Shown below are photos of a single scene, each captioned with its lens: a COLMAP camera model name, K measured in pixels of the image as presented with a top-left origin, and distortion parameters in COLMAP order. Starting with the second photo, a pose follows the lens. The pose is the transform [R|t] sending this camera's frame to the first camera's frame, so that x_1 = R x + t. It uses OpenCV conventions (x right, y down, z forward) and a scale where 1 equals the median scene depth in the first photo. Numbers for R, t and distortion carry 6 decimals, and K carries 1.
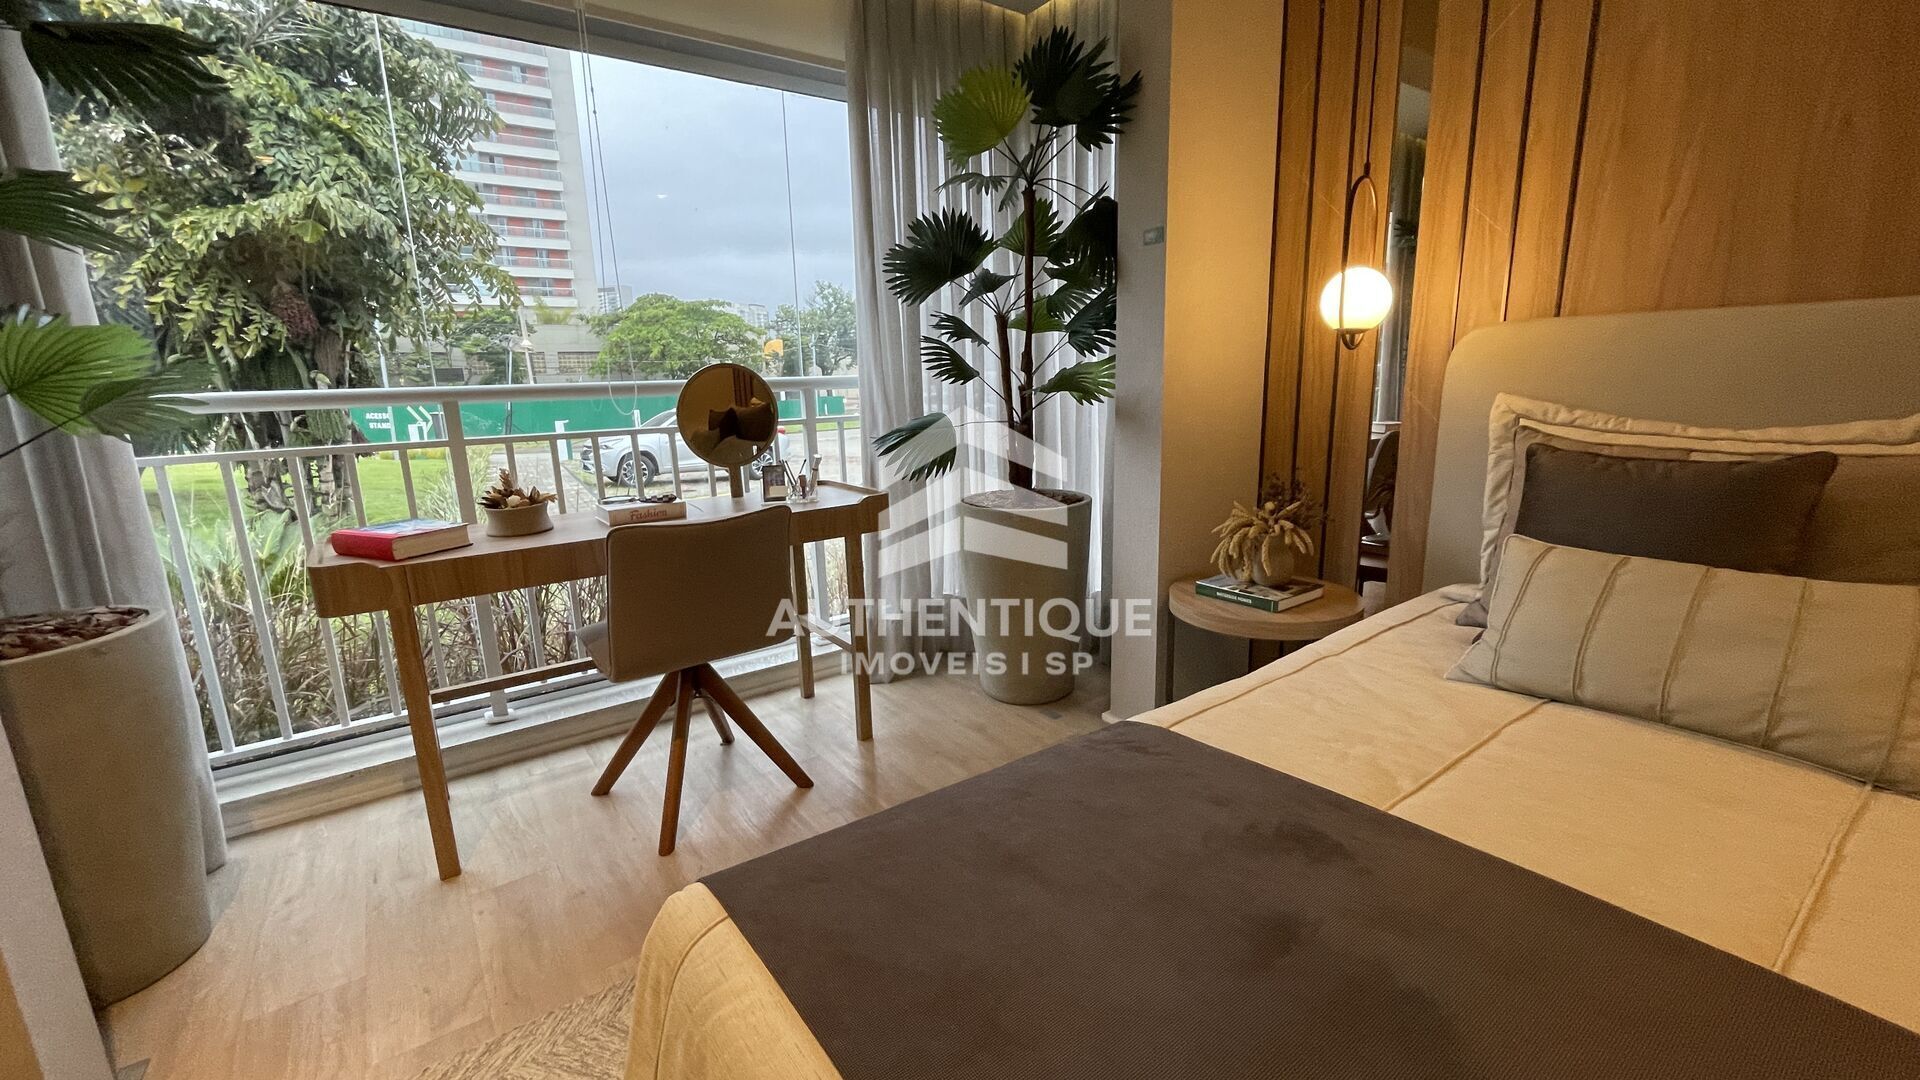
lens RADIAL K [[783.4, 0, 960.3], [0, 783.4, 538.2], [0, 0, 1]] dist [-0.003758, 0.000479]
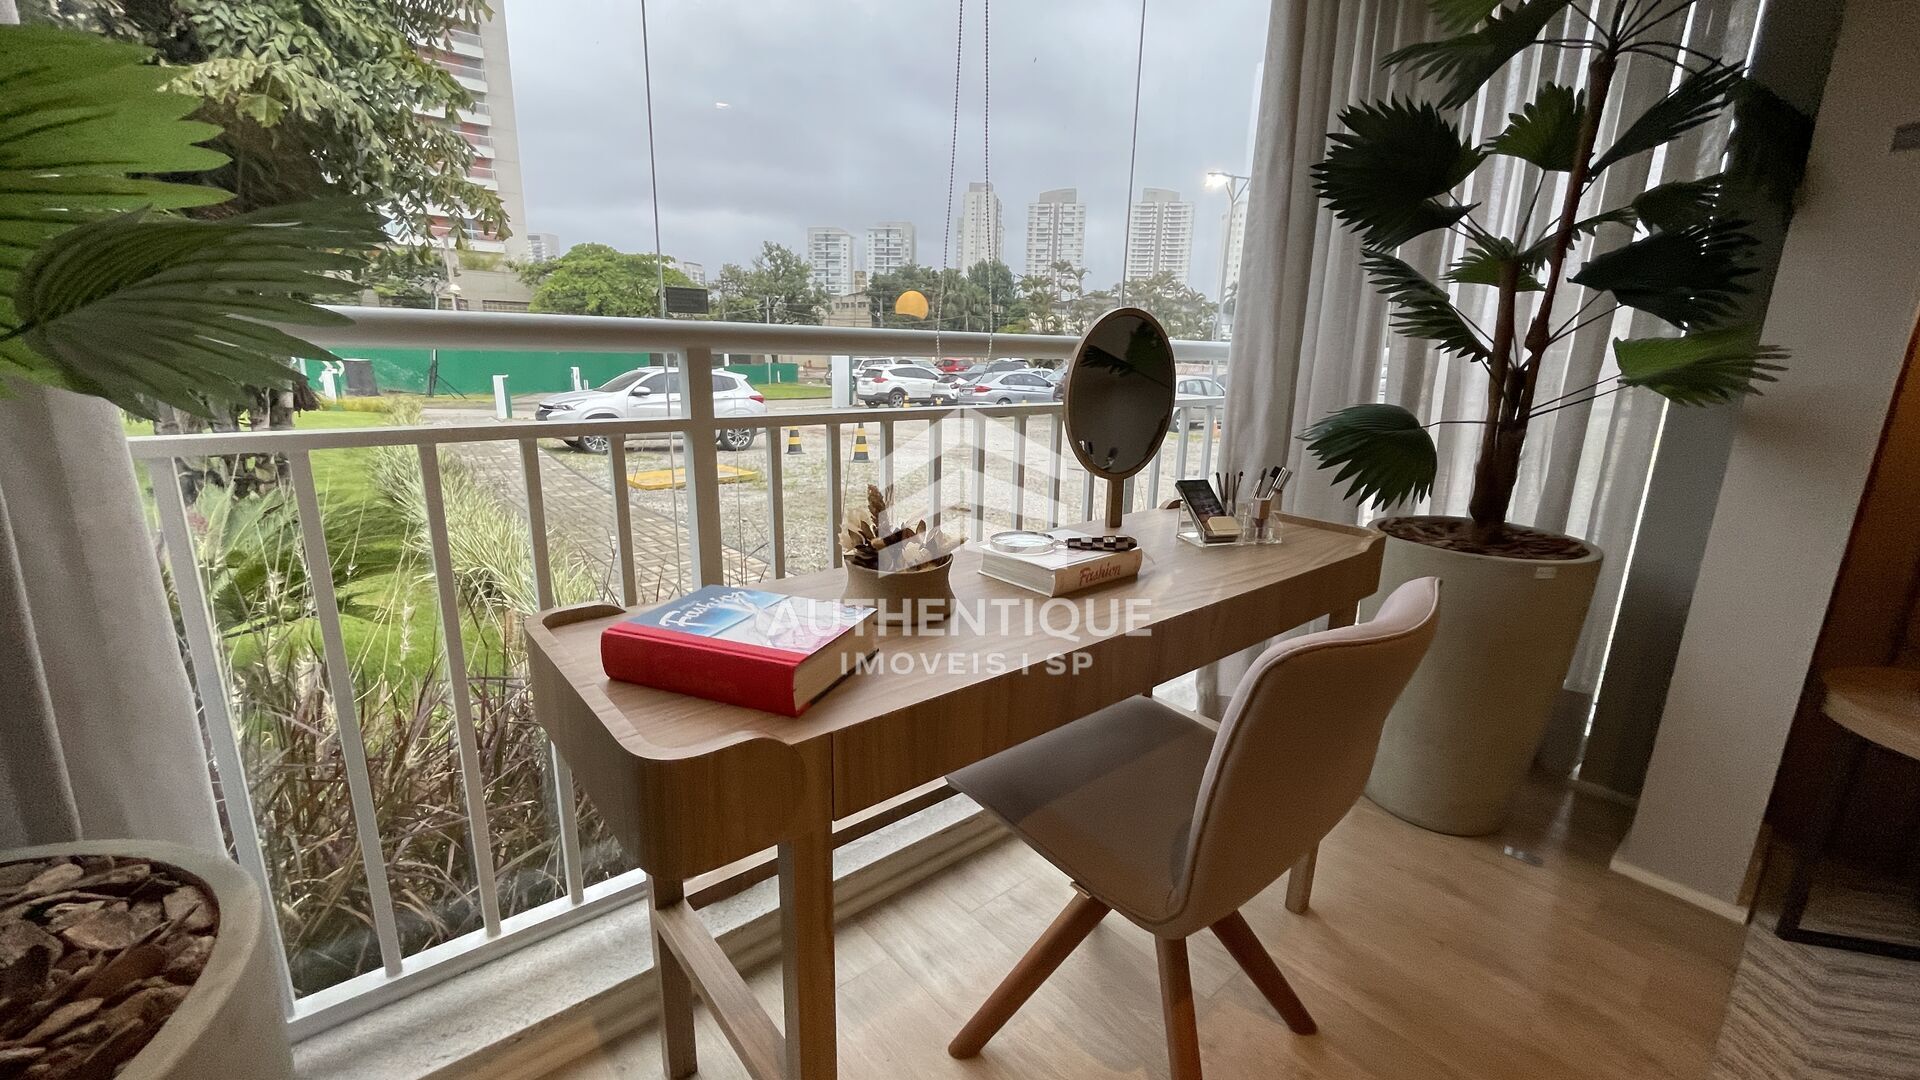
lens RADIAL K [[783.4, 0, 961.1], [0, 783.4, 541.4], [0, 0, 1]] dist [-0.003758, 0.000479]
pose [[0.996176, 0.033433, 0.080723, -0.173695], [-0.036287, 0.998758, 0.034148, -0.021970], [-0.079481, -0.036947, 0.996151, 0.147308]]
